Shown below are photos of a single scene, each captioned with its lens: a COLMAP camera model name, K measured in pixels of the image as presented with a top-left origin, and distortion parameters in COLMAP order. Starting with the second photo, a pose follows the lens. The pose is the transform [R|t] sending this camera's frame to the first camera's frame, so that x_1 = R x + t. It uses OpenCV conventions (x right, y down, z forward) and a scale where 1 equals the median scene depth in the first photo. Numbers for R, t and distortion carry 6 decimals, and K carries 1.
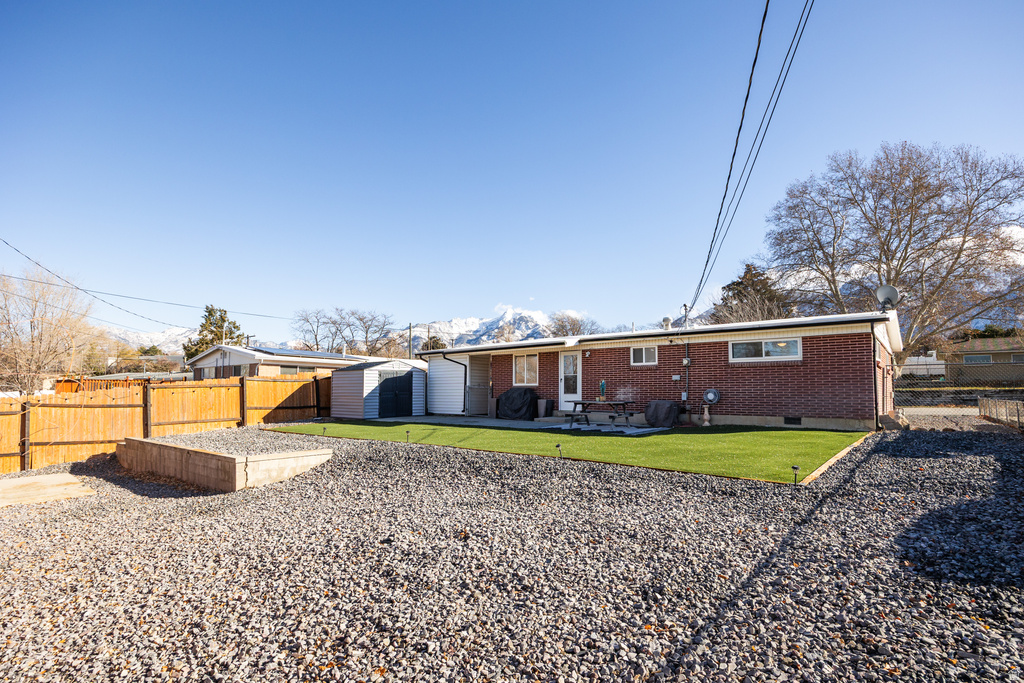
lens RADIAL K [[511.1, 0, 512.7], [0, 511.1, 338.4], [0, 0, 1]] dist [0.009683, 0.000388]
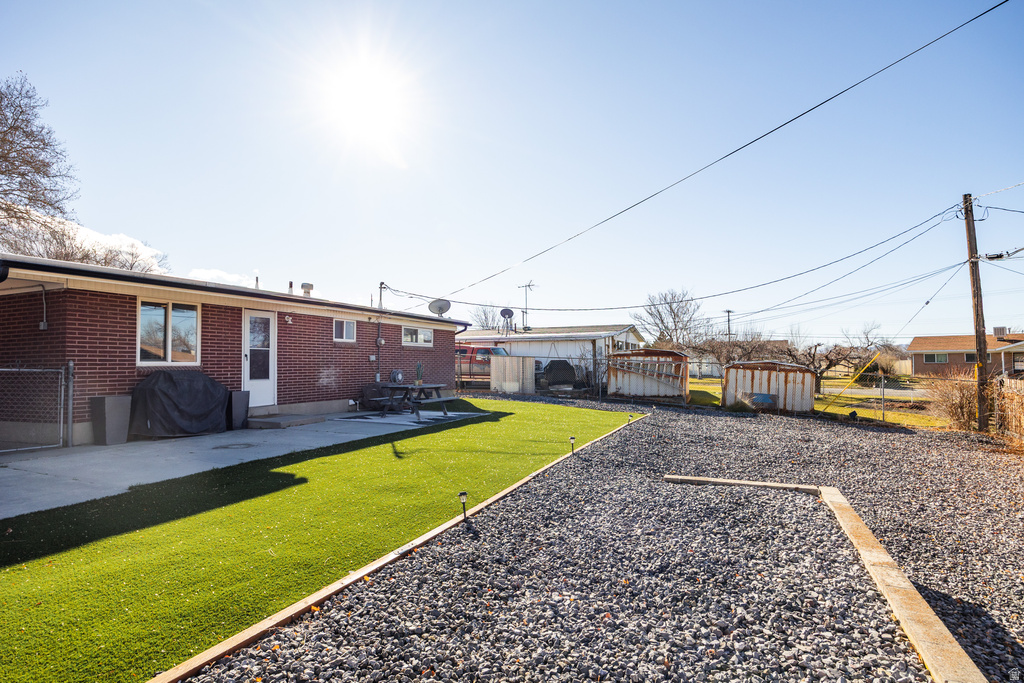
lens RADIAL K [[547.3, 0, 510.7], [0, 547.3, 340.6], [0, 0, 1]] dist [-0.006420, -0.001112]
pose [[-0.277209, 0.041323, 0.959921, -0.654618], [-0.098051, 0.992642, -0.071047, 0.084344], [-0.955793, -0.113816, -0.271118, 0.953497]]
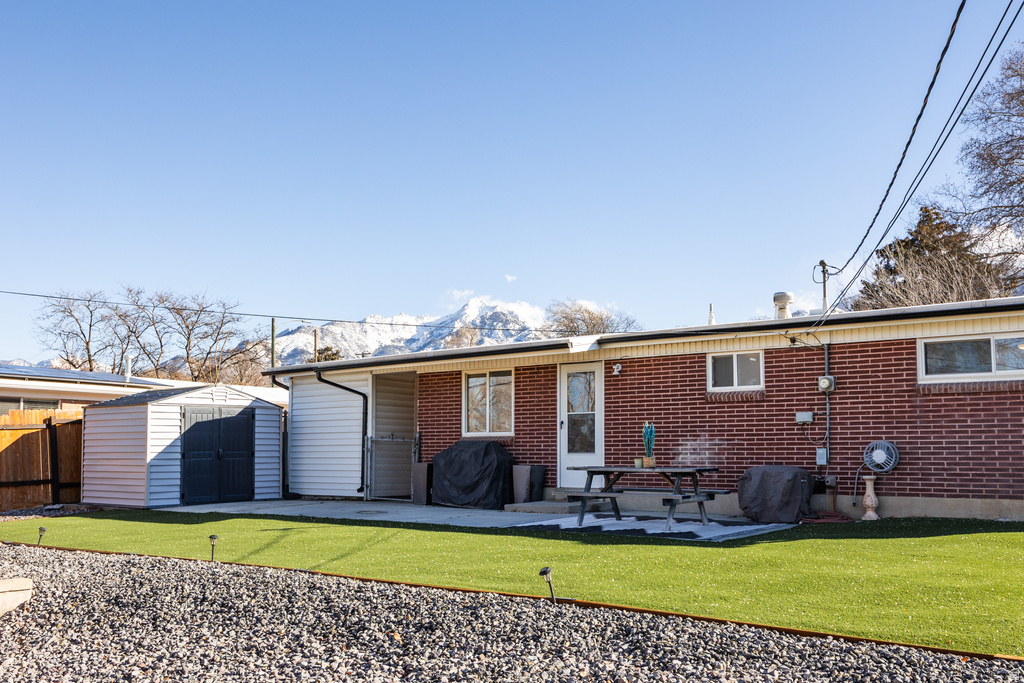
lens RADIAL K [[955.5, 0, 506.4], [0, 955.5, 348.7], [0, 0, 1]] dist [0.025117, 0.000000]
pose [[0.999598, 0.000865, 0.028350, 0.019283], [-0.000726, 0.999988, -0.004940, 0.016884], [-0.028354, 0.004917, 0.999586, 0.117654]]
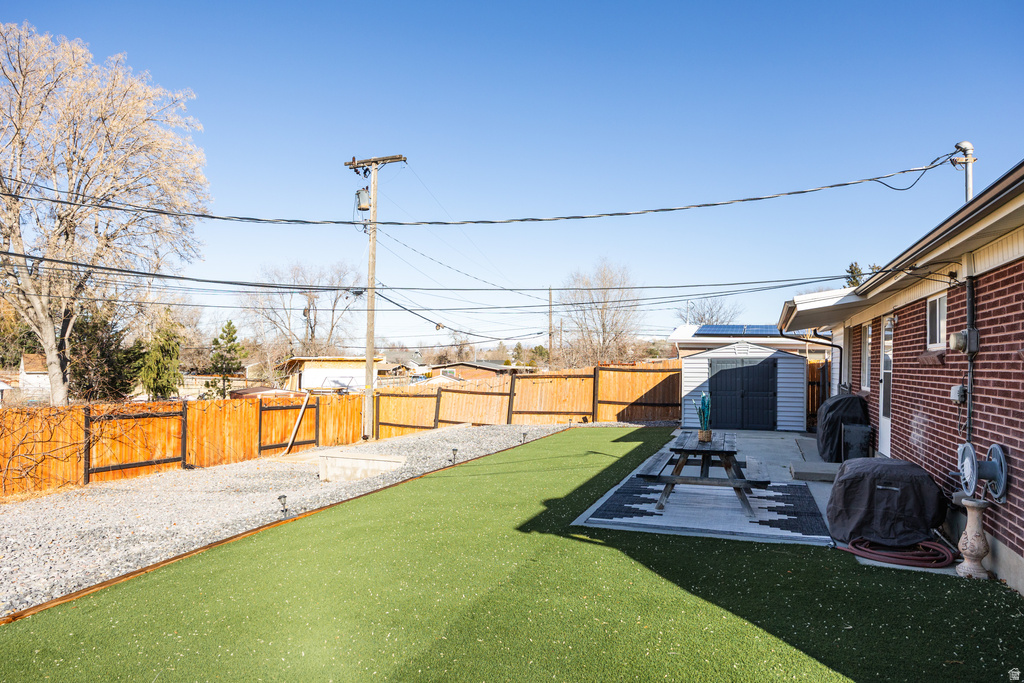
lens RADIAL K [[629.8, 0, 507.7], [0, 629.8, 343.9], [0, 0, 1]] dist [-0.009193, 0.002406]
pose [[0.331335, -0.024657, -0.943191, 0.519525], [0.086665, 0.996228, 0.004401, 0.020832], [0.939525, -0.083199, 0.332222, 0.571735]]
